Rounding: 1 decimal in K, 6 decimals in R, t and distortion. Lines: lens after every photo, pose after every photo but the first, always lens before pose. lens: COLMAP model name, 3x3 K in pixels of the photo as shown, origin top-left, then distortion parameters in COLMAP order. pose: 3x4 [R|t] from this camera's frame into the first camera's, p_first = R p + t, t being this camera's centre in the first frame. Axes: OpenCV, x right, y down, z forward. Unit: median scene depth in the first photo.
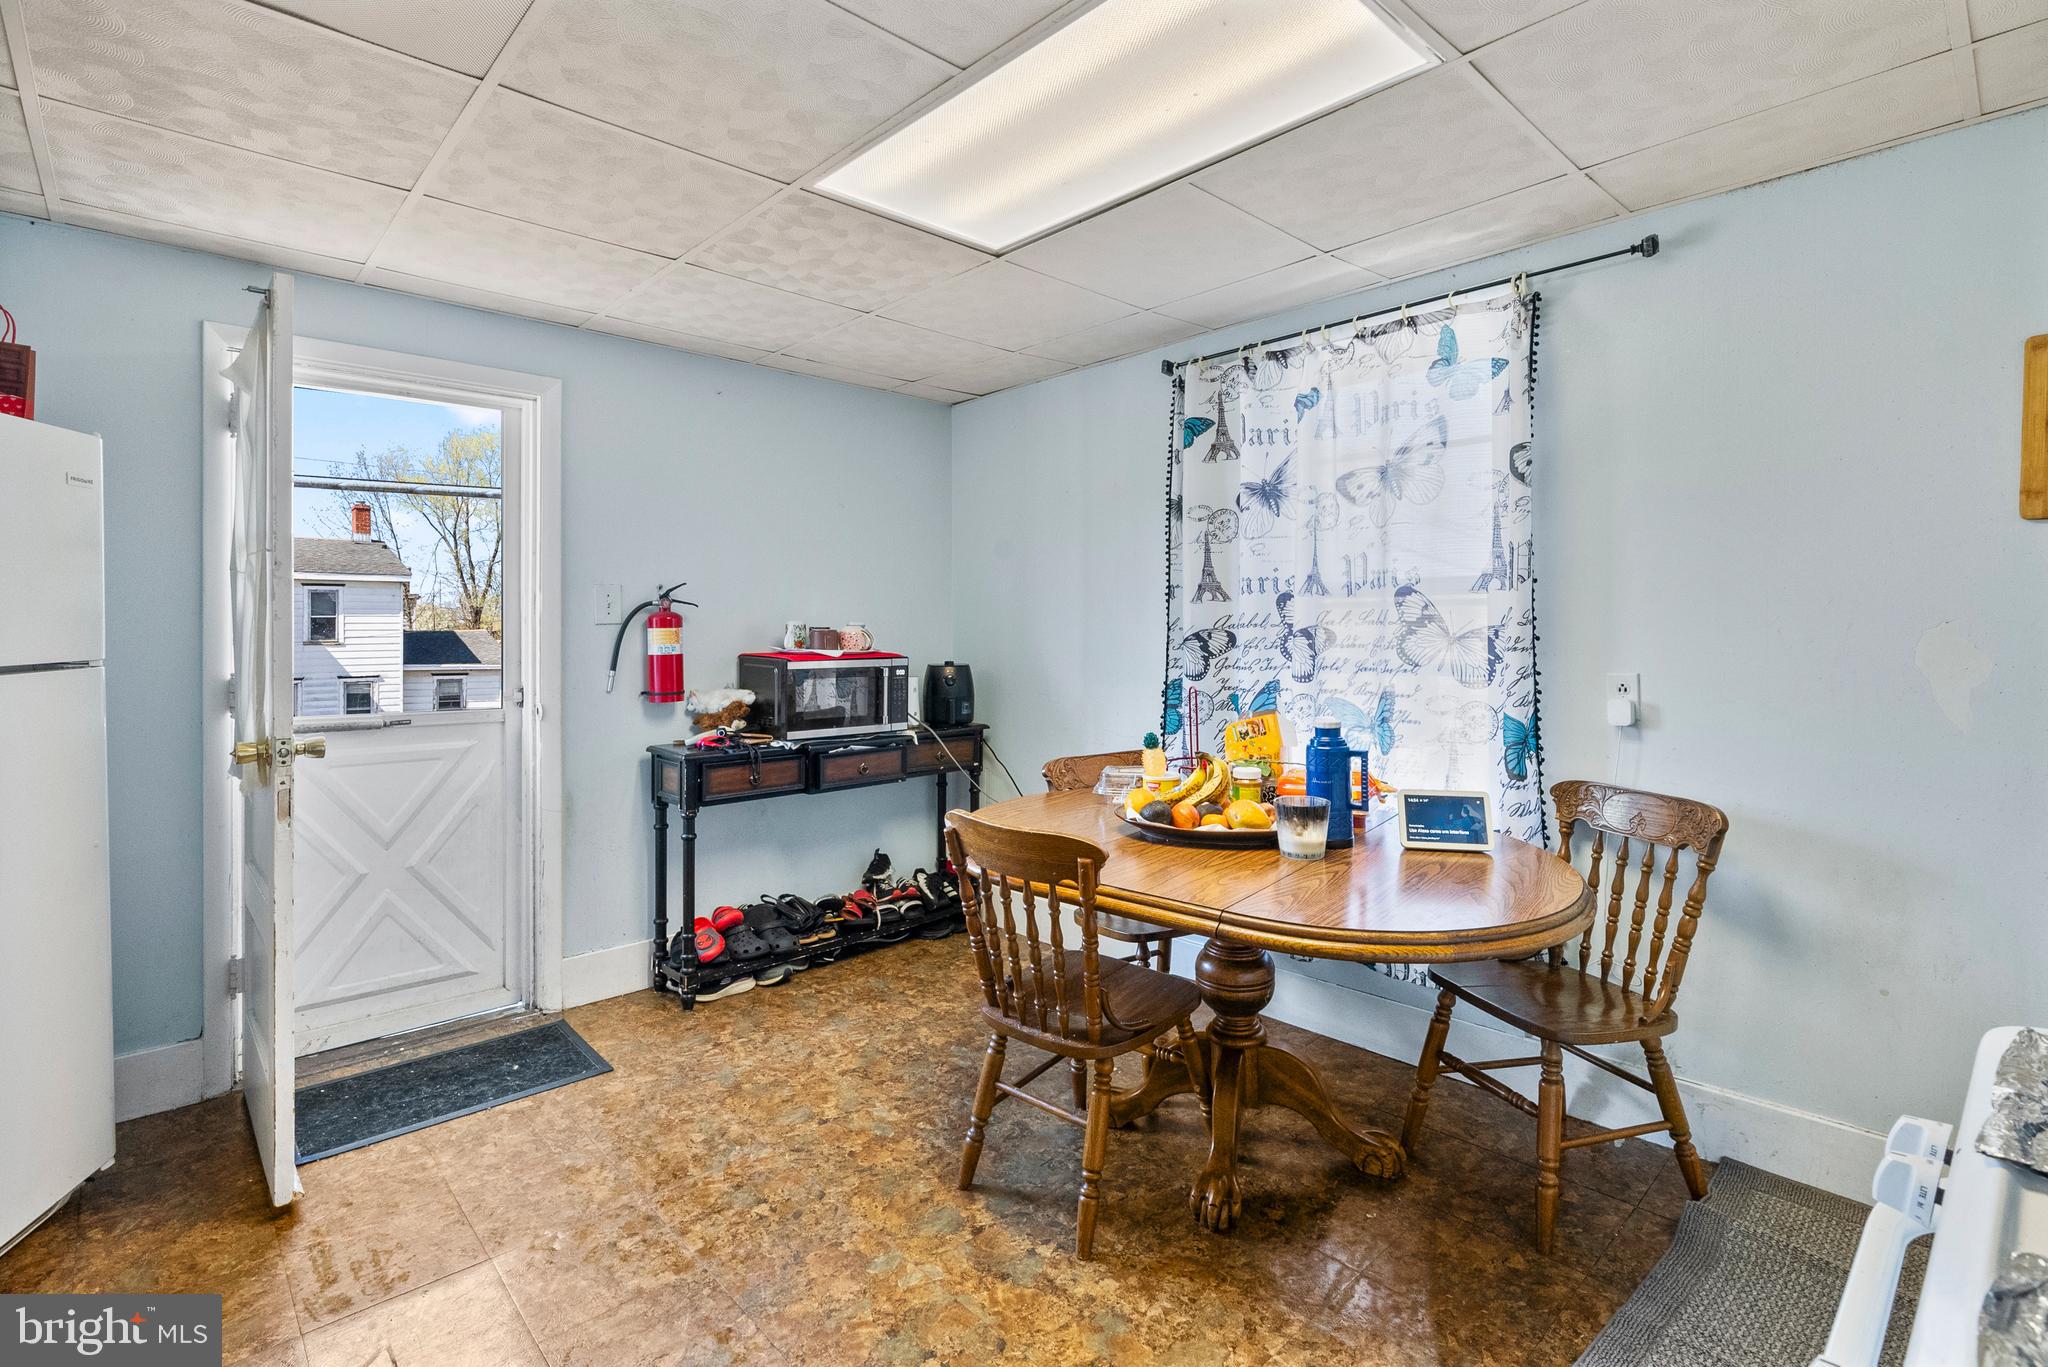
lens RADIAL K [[970.2, 0, 1034.4], [0, 970.2, 635.8], [0, 0, 1]] dist [0.002147, 0.000256]
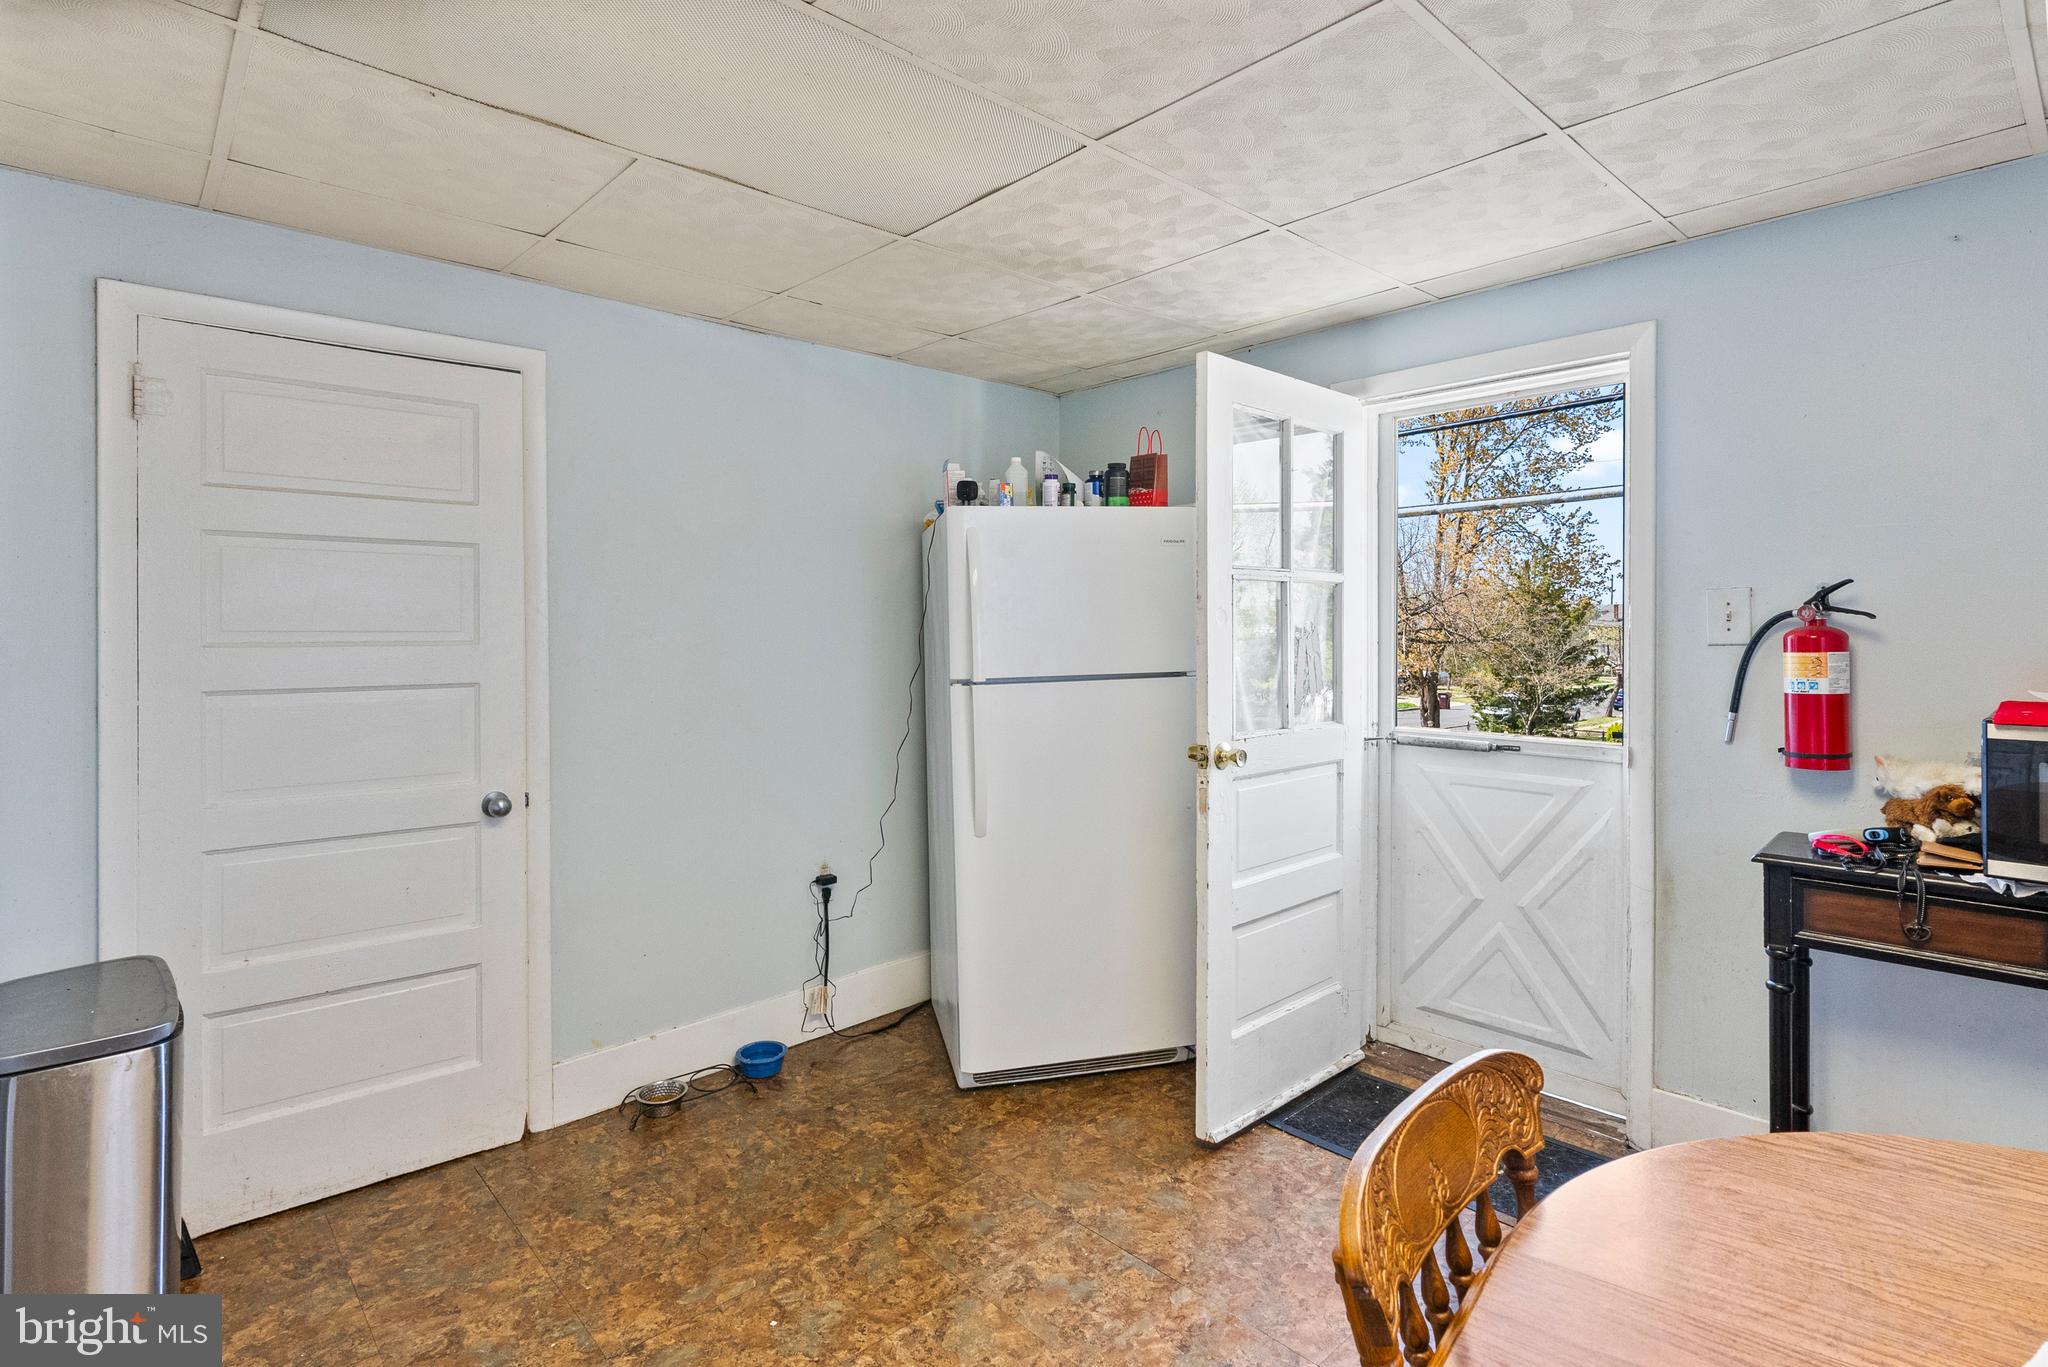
lens RADIAL K [[1006.1, 0, 1037.1], [0, 1006.1, 627.6], [0, 0, 1]] dist [-0.001433, -0.000188]
pose [[0.001363, 0.001337, -0.999998, 0.296221], [-0.002034, 0.999997, 0.001334, -0.025389], [0.999997, 0.002032, 0.001365, 0.522627]]
